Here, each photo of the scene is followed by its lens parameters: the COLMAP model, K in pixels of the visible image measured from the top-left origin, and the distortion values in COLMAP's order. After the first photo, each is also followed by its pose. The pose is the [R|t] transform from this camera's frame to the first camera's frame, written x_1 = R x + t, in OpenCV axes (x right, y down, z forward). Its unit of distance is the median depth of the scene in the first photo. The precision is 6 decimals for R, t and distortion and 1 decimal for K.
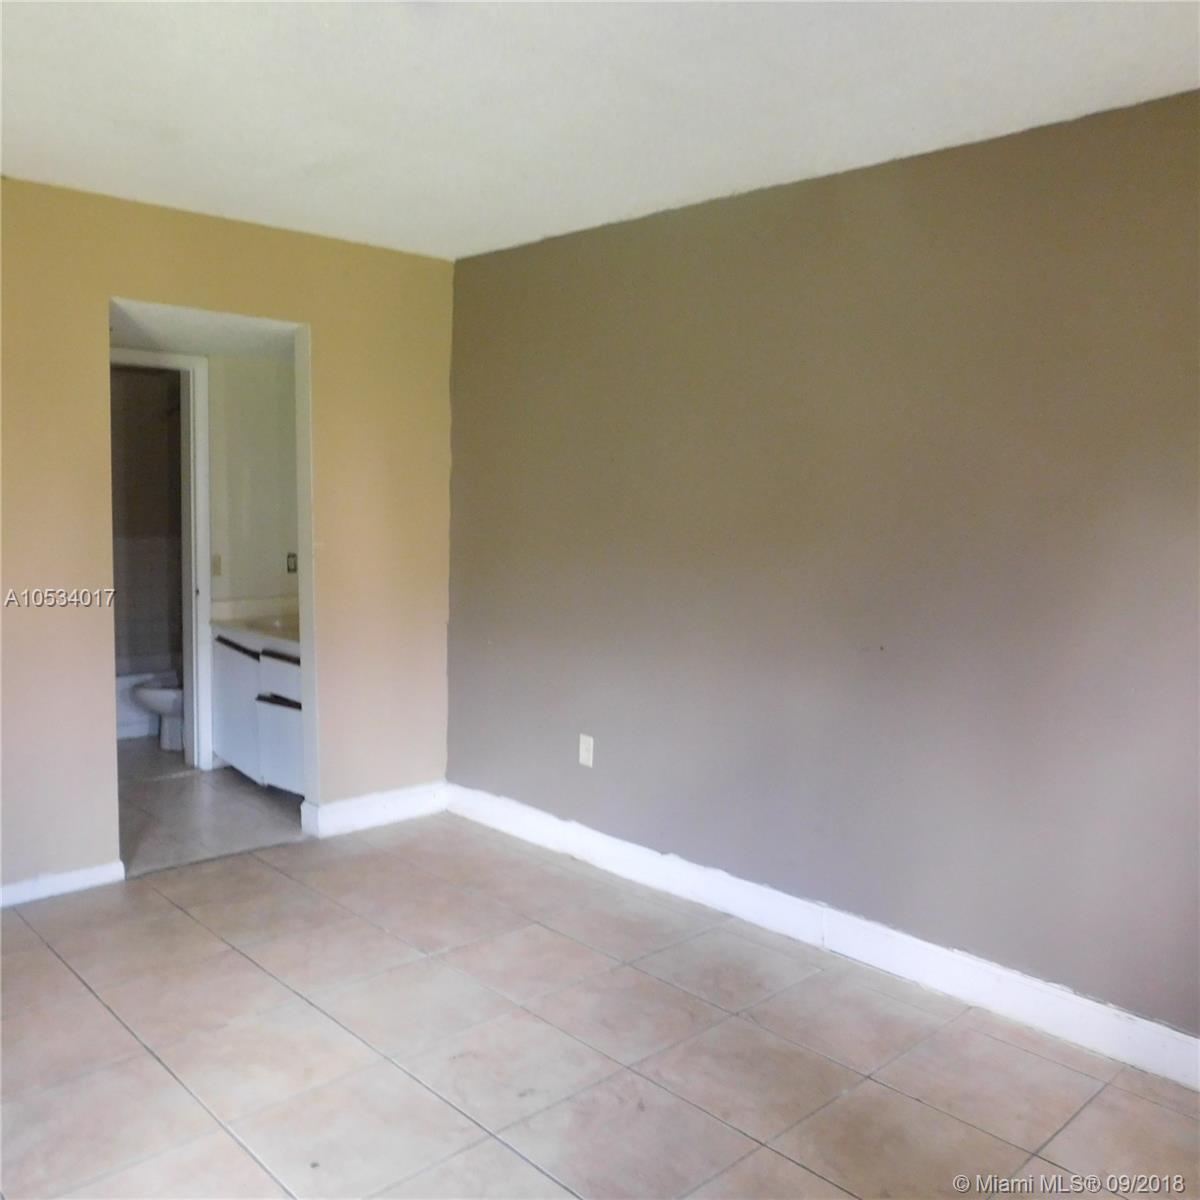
lens RADIAL K [[1051.8, 0, 602.9], [0, 1051.8, 581.4], [0, 0, 1]] dist [-0.039002, 0.006748]
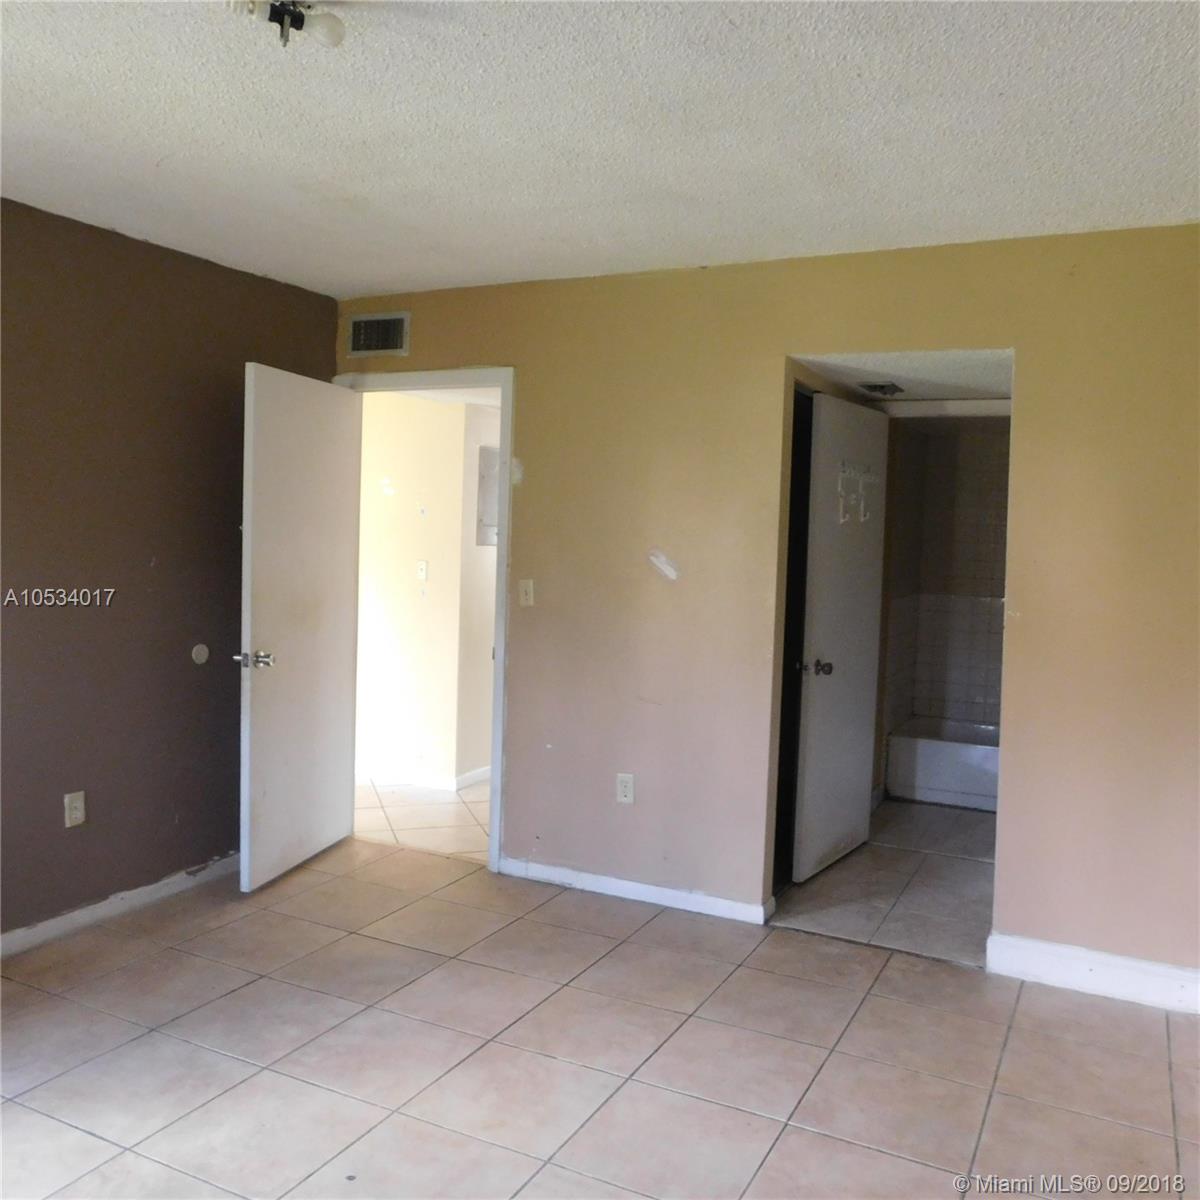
lens RADIAL K [[1051.8, 0, 602.9], [0, 1051.8, 581.4], [0, 0, 1]] dist [-0.039002, 0.006748]
pose [[0.322621, 0.028224, -0.946107, 0.543421], [-0.091739, 0.995782, -0.001577, -0.039169], [0.942072, 0.087303, 0.323850, 0.596920]]
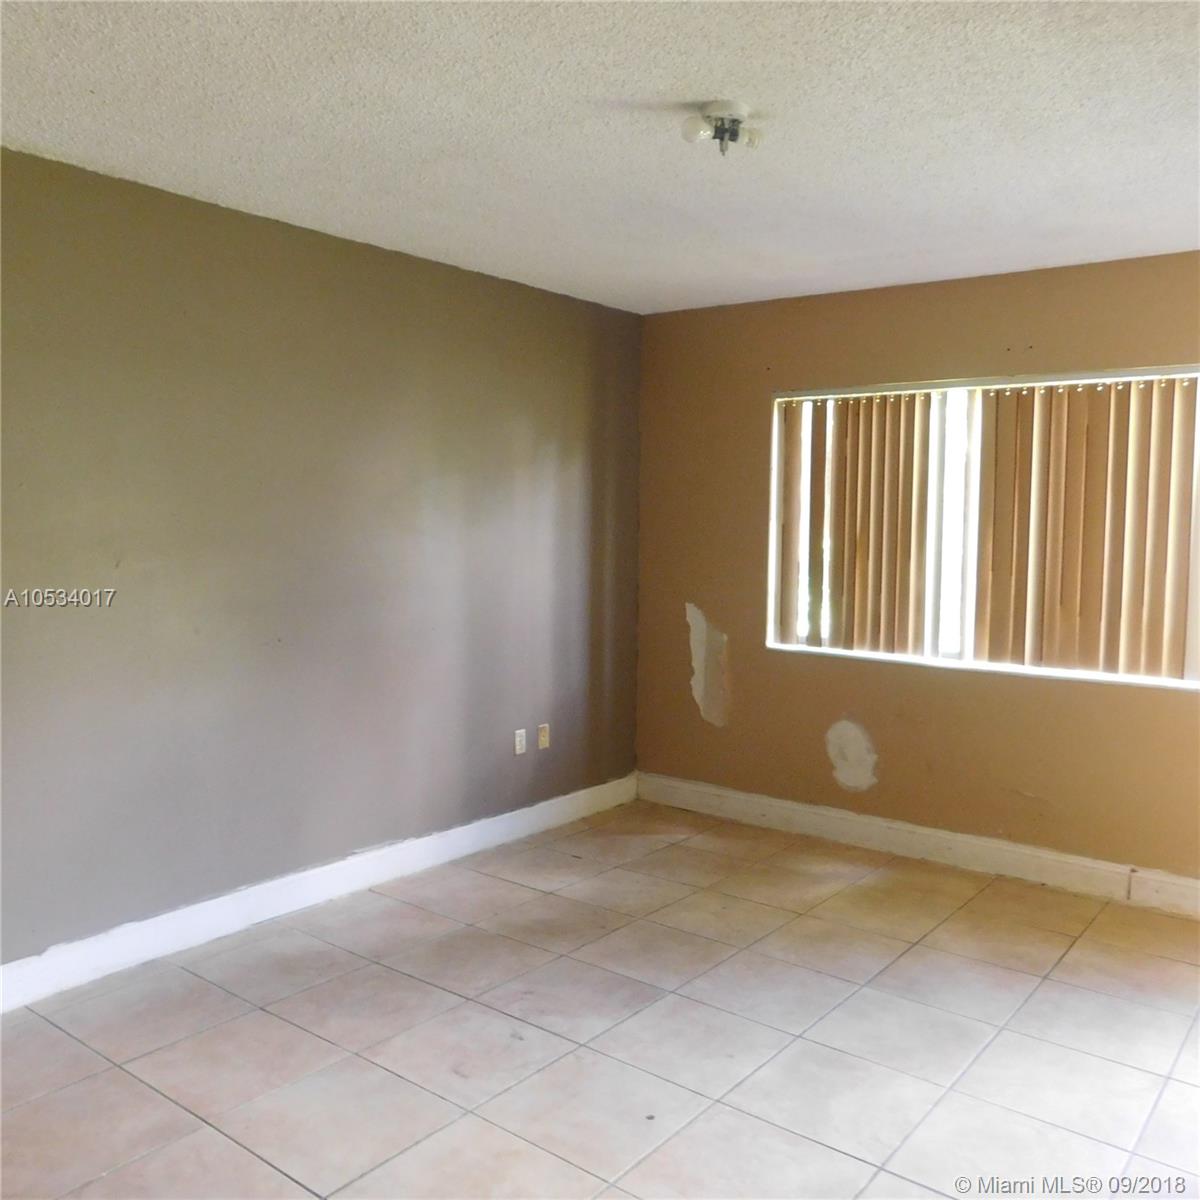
lens RADIAL K [[1051.8, 0, 602.9], [0, 1051.8, 581.4], [0, 0, 1]] dist [-0.039002, 0.006748]
pose [[-0.140356, -0.085364, 0.986414, -0.943609], [0.056027, 0.993995, 0.093992, -0.092697], [-0.988515, 0.068458, -0.134730, 0.816236]]
